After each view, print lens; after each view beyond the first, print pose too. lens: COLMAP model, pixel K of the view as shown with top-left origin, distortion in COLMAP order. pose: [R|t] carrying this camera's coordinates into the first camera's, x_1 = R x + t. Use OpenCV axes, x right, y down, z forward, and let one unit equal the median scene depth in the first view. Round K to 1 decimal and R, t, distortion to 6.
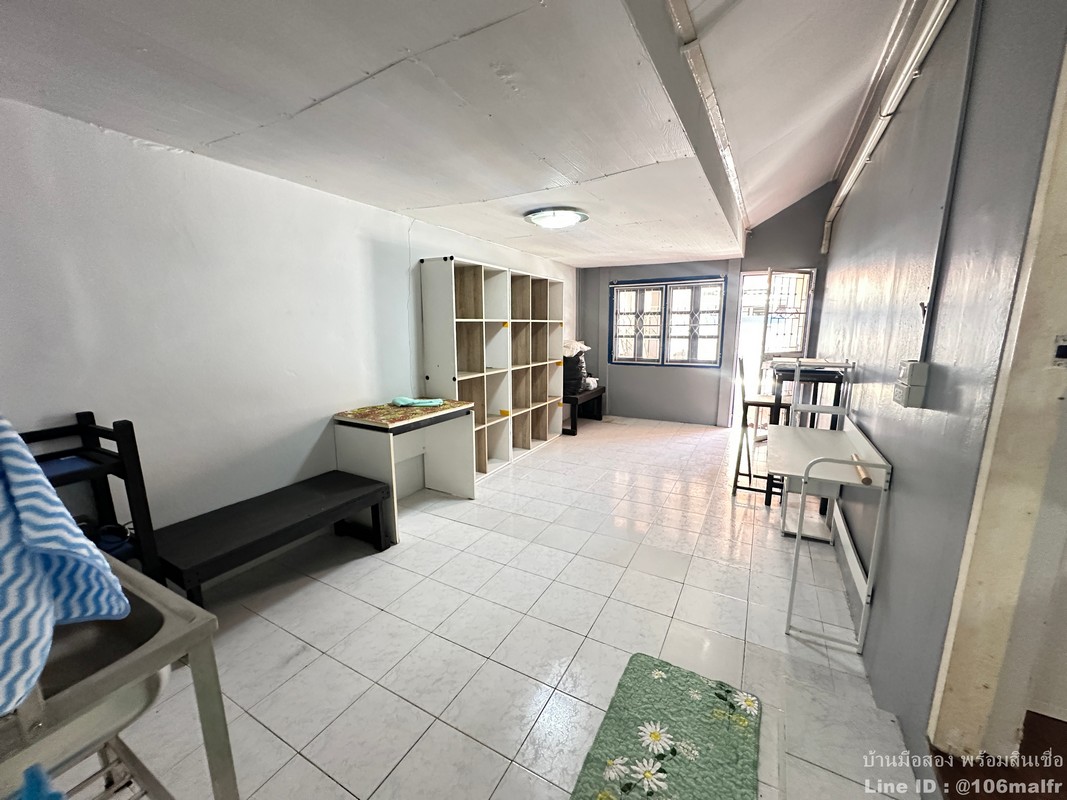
lens RADIAL K [[425.8, 0, 533.9], [0, 425.8, 402.2], [0, 0, 1]] dist [-0.003793, -0.000794]
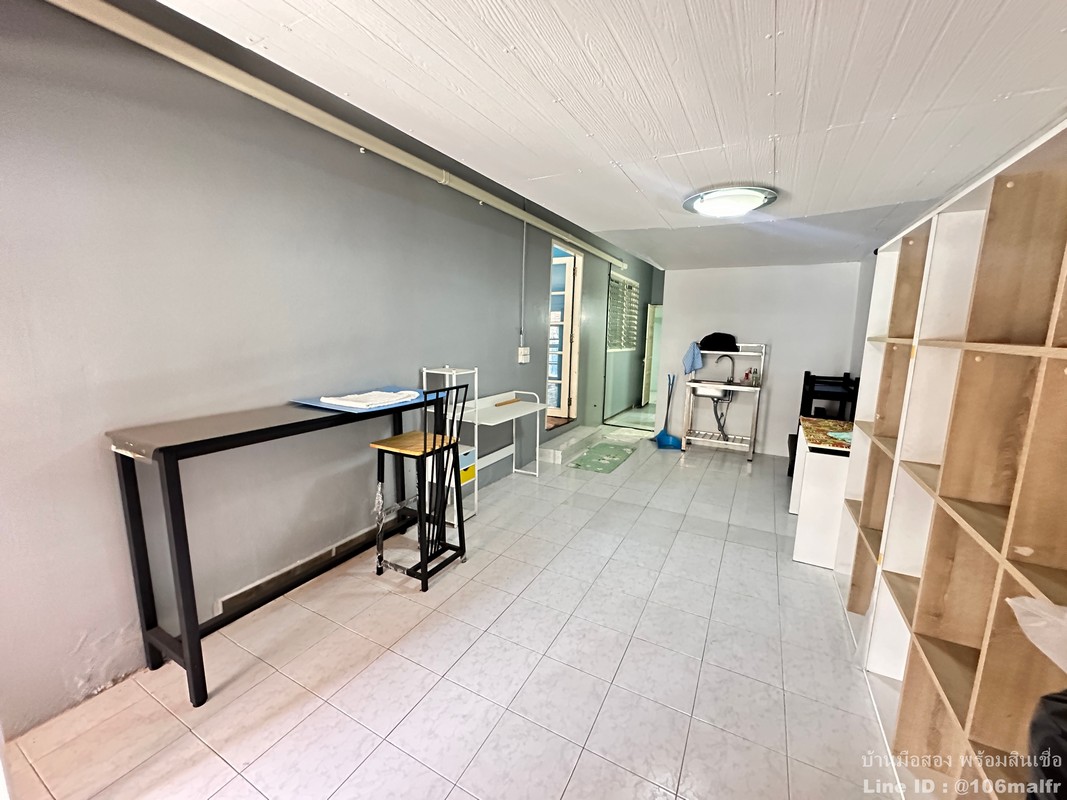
lens RADIAL K [[425.8, 0, 534.2], [0, 425.8, 399.3], [0, 0, 1]] dist [-0.003793, -0.000794]
pose [[-0.999861, -0.010381, -0.013068, 0.825247], [-0.014200, 0.940571, 0.339300, -0.703229], [0.008769, 0.339438, -0.940588, 3.682749]]
